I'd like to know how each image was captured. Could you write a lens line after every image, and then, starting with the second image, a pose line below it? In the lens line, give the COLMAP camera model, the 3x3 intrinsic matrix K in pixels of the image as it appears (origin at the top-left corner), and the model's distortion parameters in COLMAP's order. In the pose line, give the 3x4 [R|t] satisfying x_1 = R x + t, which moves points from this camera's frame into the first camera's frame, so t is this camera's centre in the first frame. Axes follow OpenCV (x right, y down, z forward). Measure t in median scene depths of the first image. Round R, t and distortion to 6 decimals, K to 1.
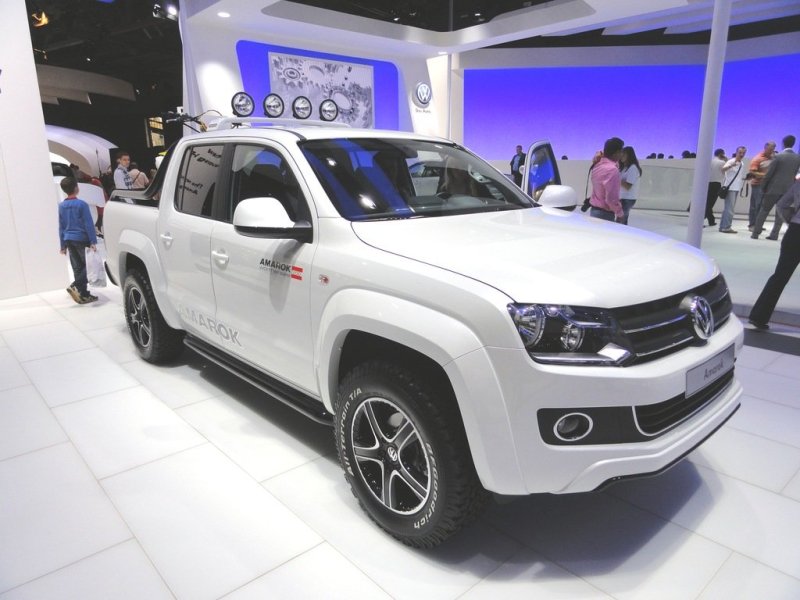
lens RADIAL K [[562.2, 0, 400.0], [0, 562.2, 300.0], [0, 0, 1]] dist [0.004005, -0.002654]
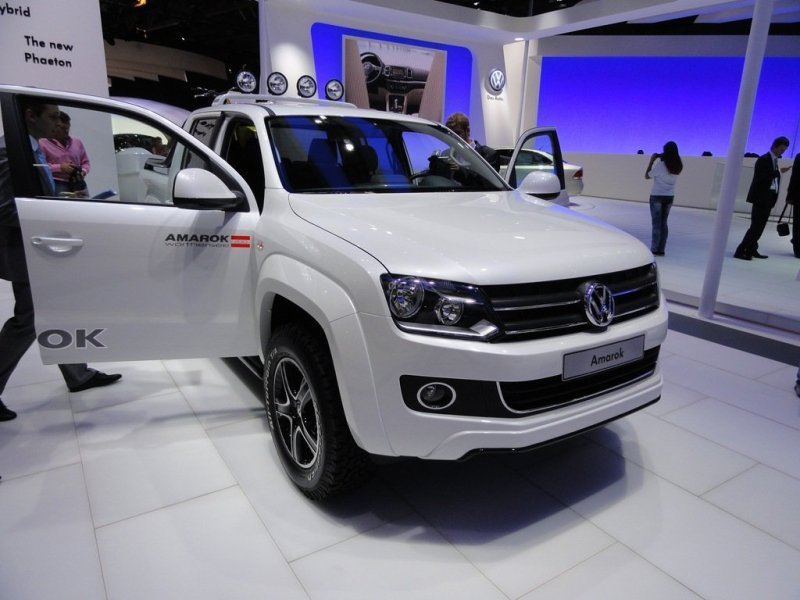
lens RADIAL K [[560.8, 0, 400.0], [0, 560.8, 300.0], [0, 0, 1]] dist [0.029304, -0.039021]
pose [[0.989828, 0.075155, -0.120797, 0.288211], [-0.072486, 0.997021, 0.026345, 0.020770], [0.122418, -0.017321, 0.992328, -0.033815]]
